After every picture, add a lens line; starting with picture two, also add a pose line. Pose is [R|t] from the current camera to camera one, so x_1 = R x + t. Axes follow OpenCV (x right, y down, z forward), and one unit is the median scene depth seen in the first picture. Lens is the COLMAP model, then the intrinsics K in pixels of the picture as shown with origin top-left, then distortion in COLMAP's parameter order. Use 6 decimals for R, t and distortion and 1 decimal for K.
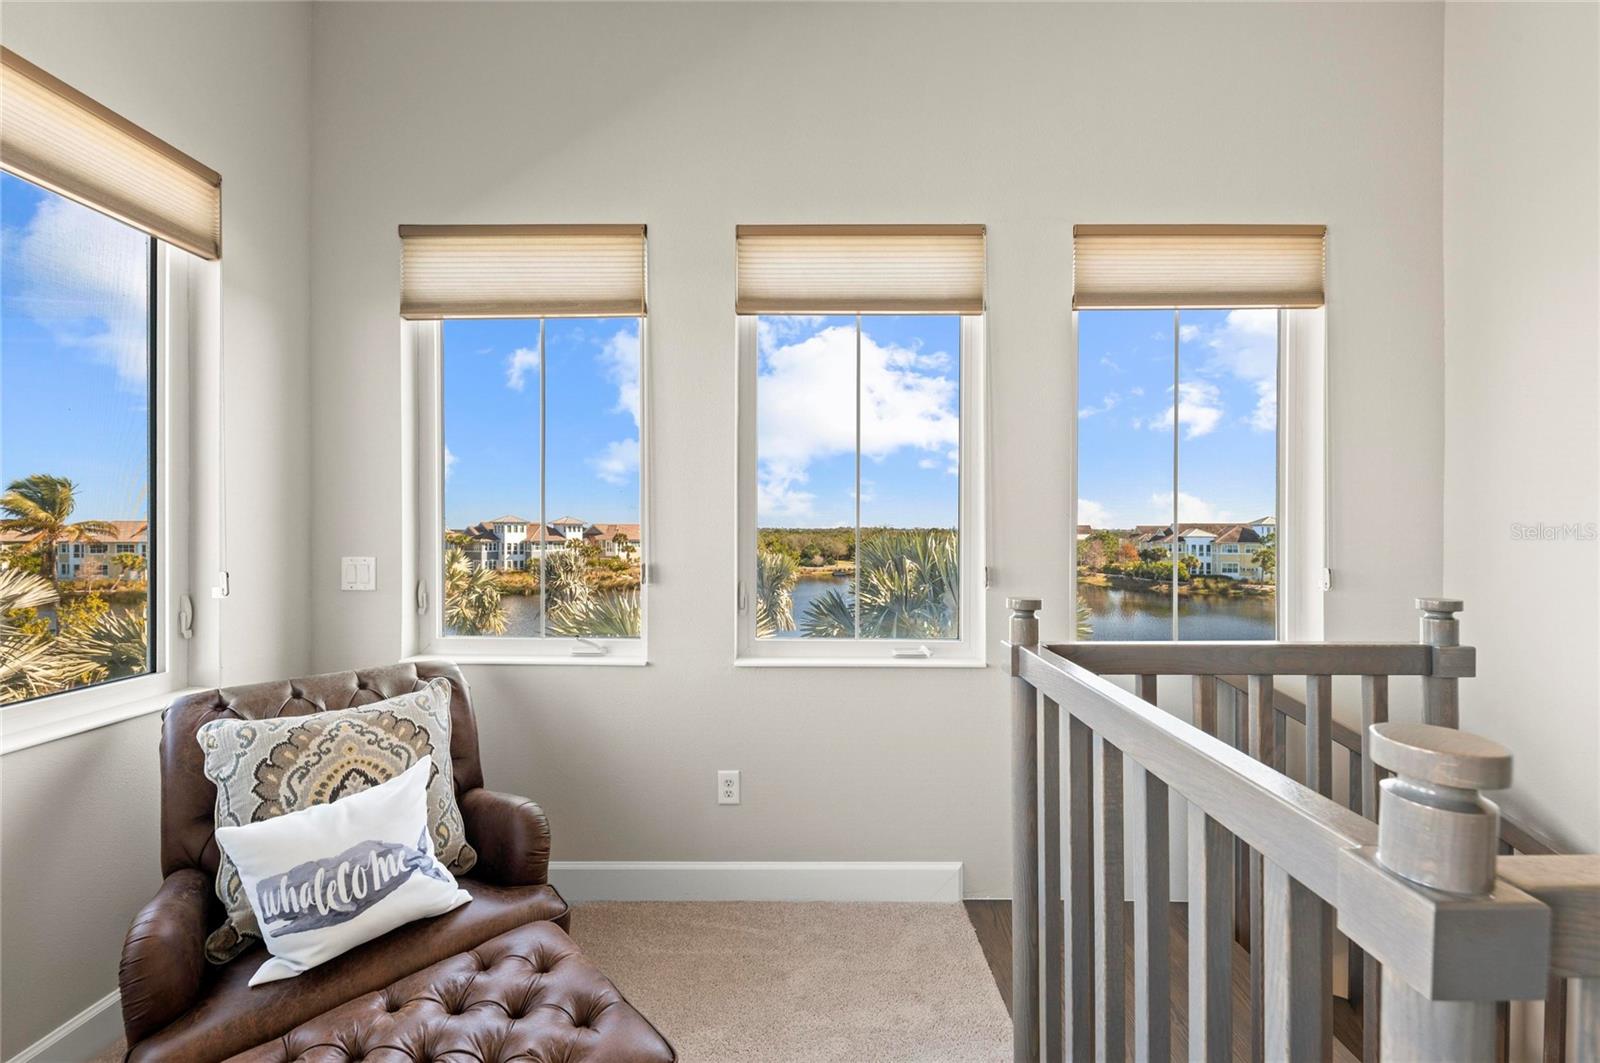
lens RADIAL K [[625.1, 0, 798.6], [0, 625.1, 531.3], [0, 0, 1]] dist [0.010246, -0.003410]
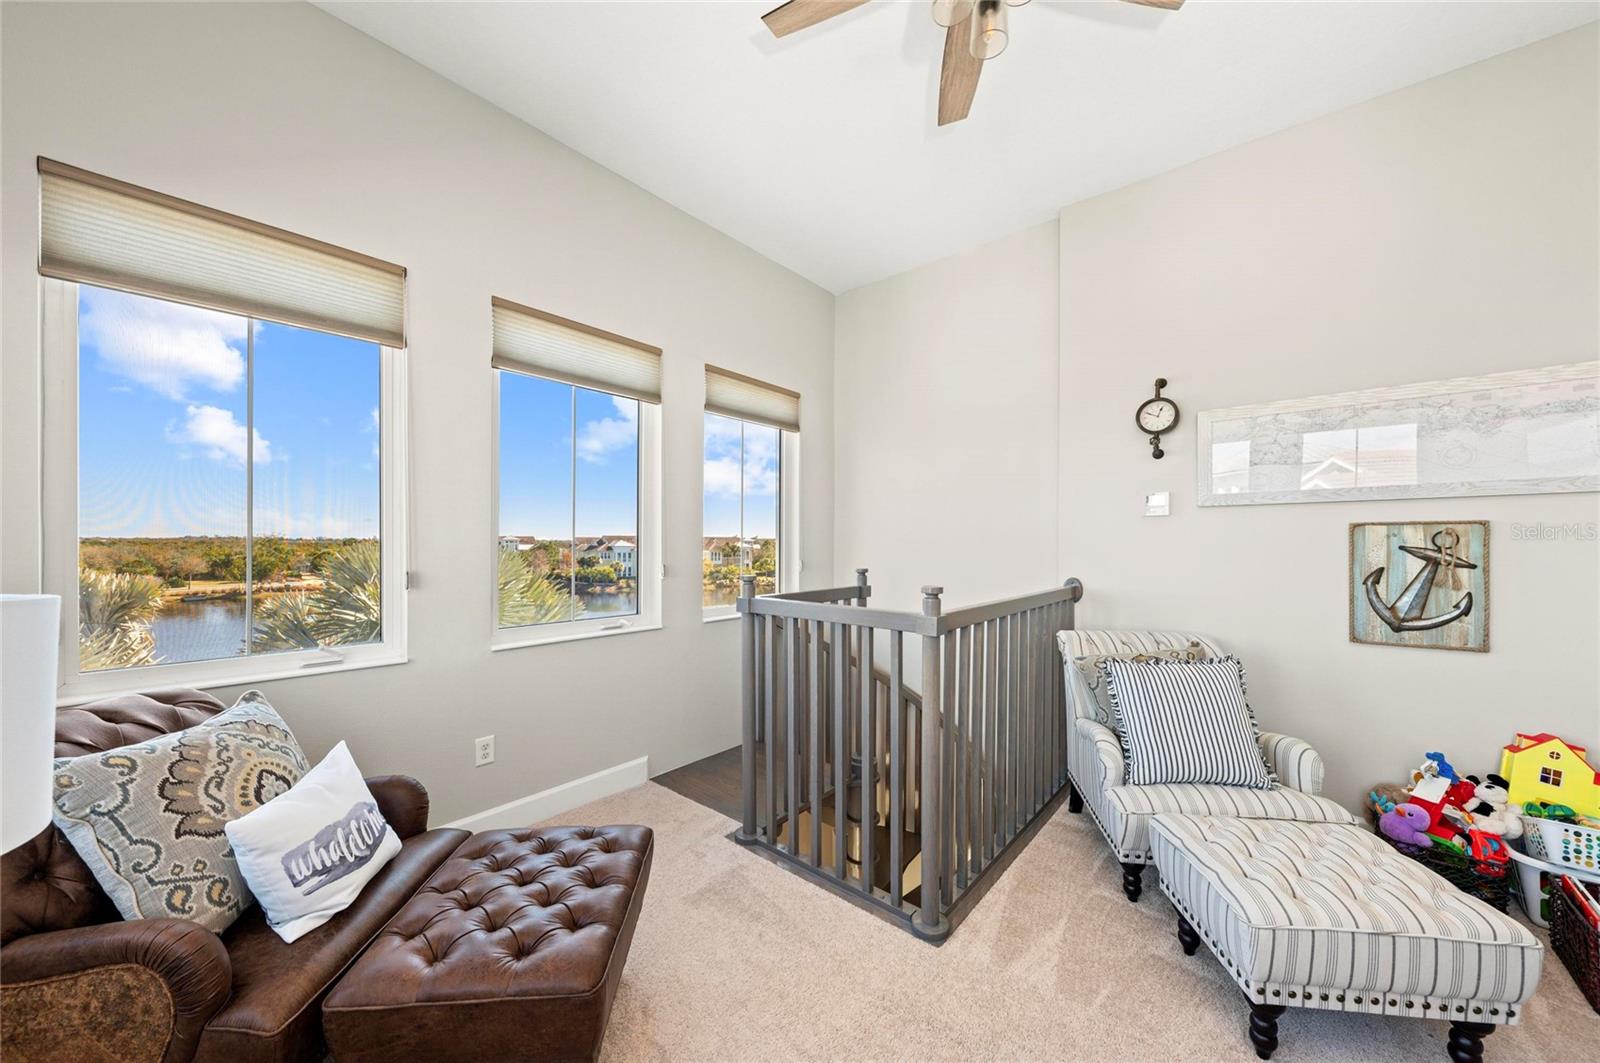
lens RADIAL K [[574.6, 0, 804.4], [0, 574.6, 538.2], [0, 0, 1]] dist [0.000750, -0.000187]
pose [[0.637571, 0.005529, 0.770371, -0.590576], [-0.000561, 0.999977, -0.006713, -0.000692], [-0.770391, 0.003848, 0.637560, -0.206299]]
